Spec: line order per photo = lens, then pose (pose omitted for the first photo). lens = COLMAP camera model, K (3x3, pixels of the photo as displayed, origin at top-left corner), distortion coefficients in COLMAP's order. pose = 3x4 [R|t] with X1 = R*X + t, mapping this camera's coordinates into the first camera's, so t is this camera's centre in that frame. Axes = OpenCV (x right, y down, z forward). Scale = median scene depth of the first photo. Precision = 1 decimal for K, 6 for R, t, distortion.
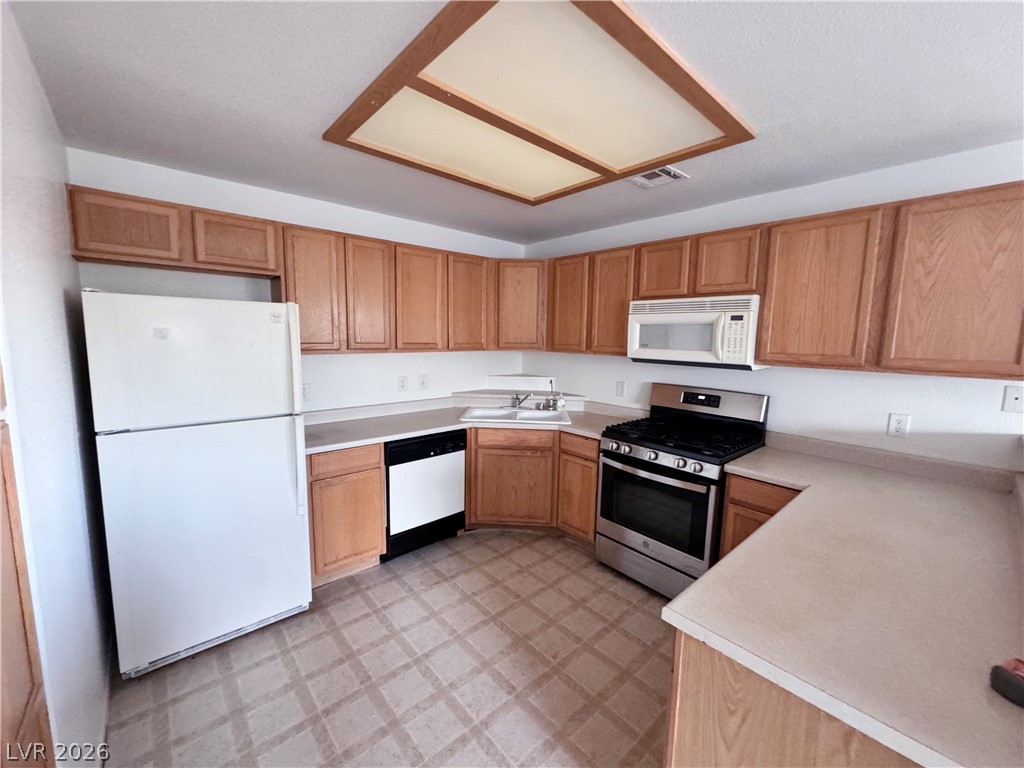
lens RADIAL K [[410.6, 0, 515.6], [0, 410.6, 385.7], [0, 0, 1]] dist [-0.001114, 0.000086]
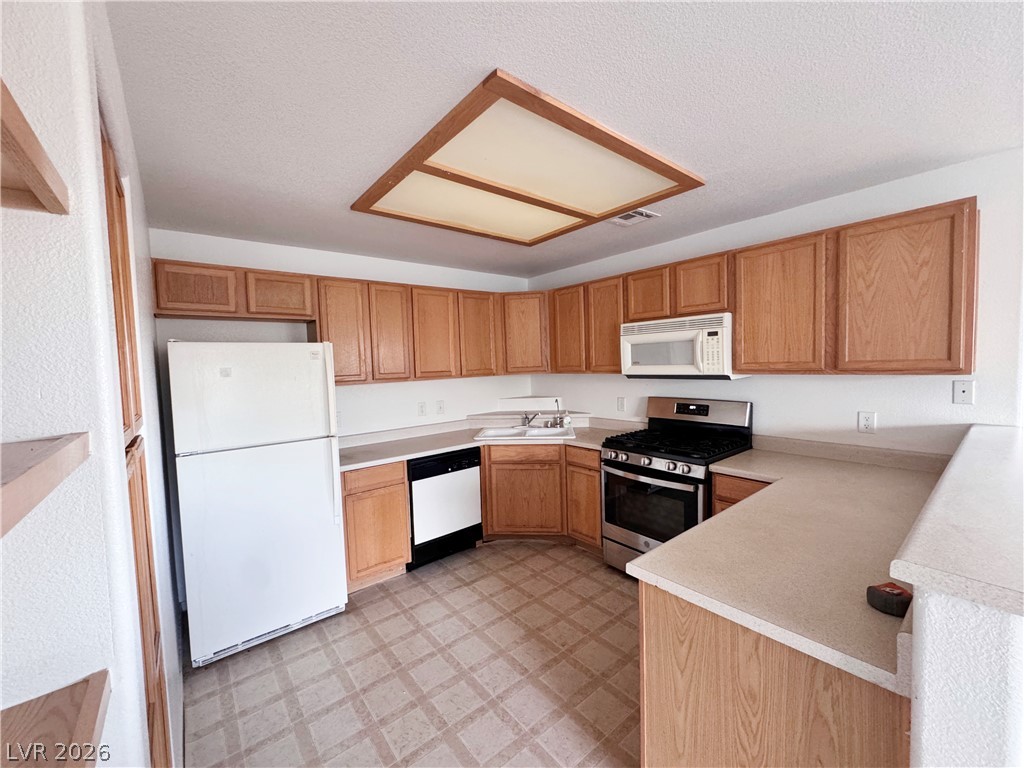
lens RADIAL K [[410.6, 0, 515.6], [0, 410.6, 385.7], [0, 0, 1]] dist [-0.001114, 0.000086]
pose [[0.997703, -0.049546, -0.046185, 0.043072], [0.046388, 0.996666, -0.067114, 0.025794], [0.049357, 0.064817, 0.996676, -0.131499]]
